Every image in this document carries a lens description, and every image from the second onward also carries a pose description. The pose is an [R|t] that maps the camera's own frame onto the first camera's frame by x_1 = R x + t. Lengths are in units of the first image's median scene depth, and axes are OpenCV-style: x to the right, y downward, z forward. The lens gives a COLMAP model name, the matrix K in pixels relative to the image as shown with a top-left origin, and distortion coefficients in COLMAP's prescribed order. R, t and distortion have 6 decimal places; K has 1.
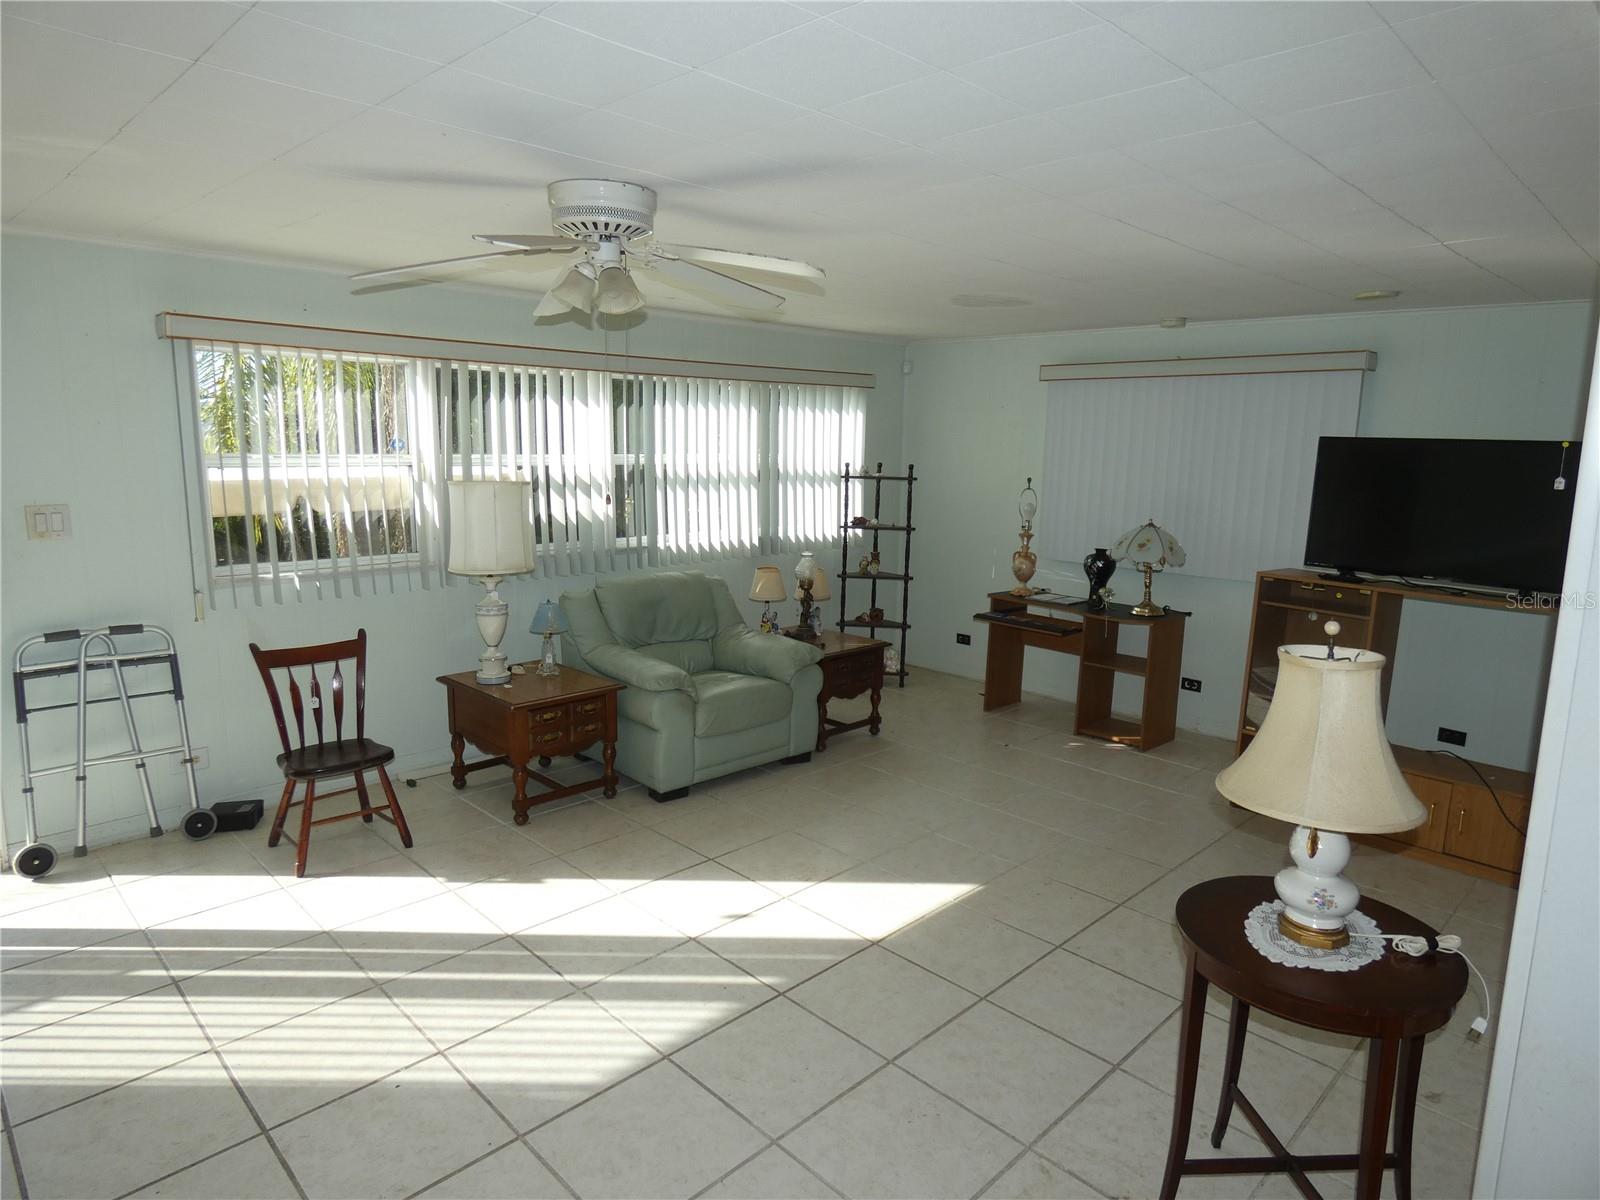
lens RADIAL K [[974.4, 0, 800.0], [0, 974.4, 600.0], [0, 0, 1]] dist [0.006130, 0.002003]
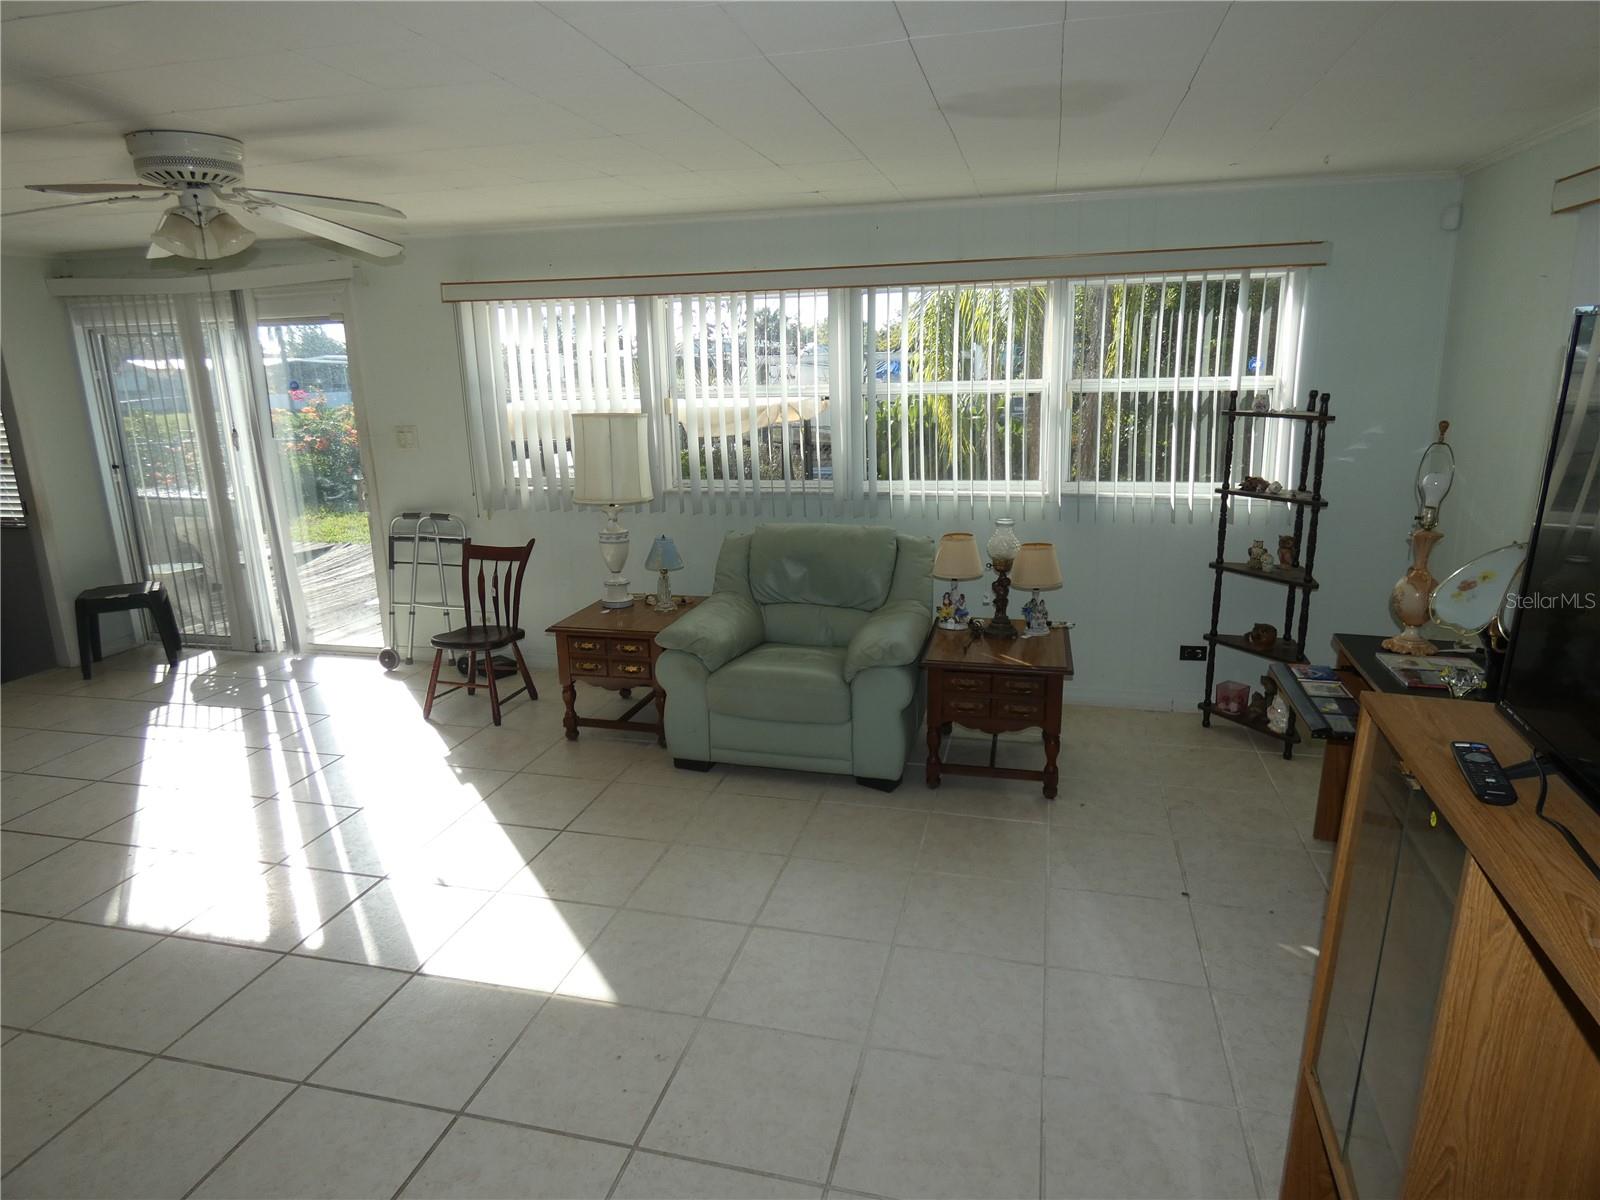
lens RADIAL K [[974.4, 0, 800.0], [0, 974.4, 600.0], [0, 0, 1]] dist [0.006130, 0.002003]
pose [[0.507322, 0.177435, -0.843292, 0.750812], [-0.112979, 0.983822, 0.139035, -0.101650], [0.854319, 0.024739, 0.519160, 0.693104]]
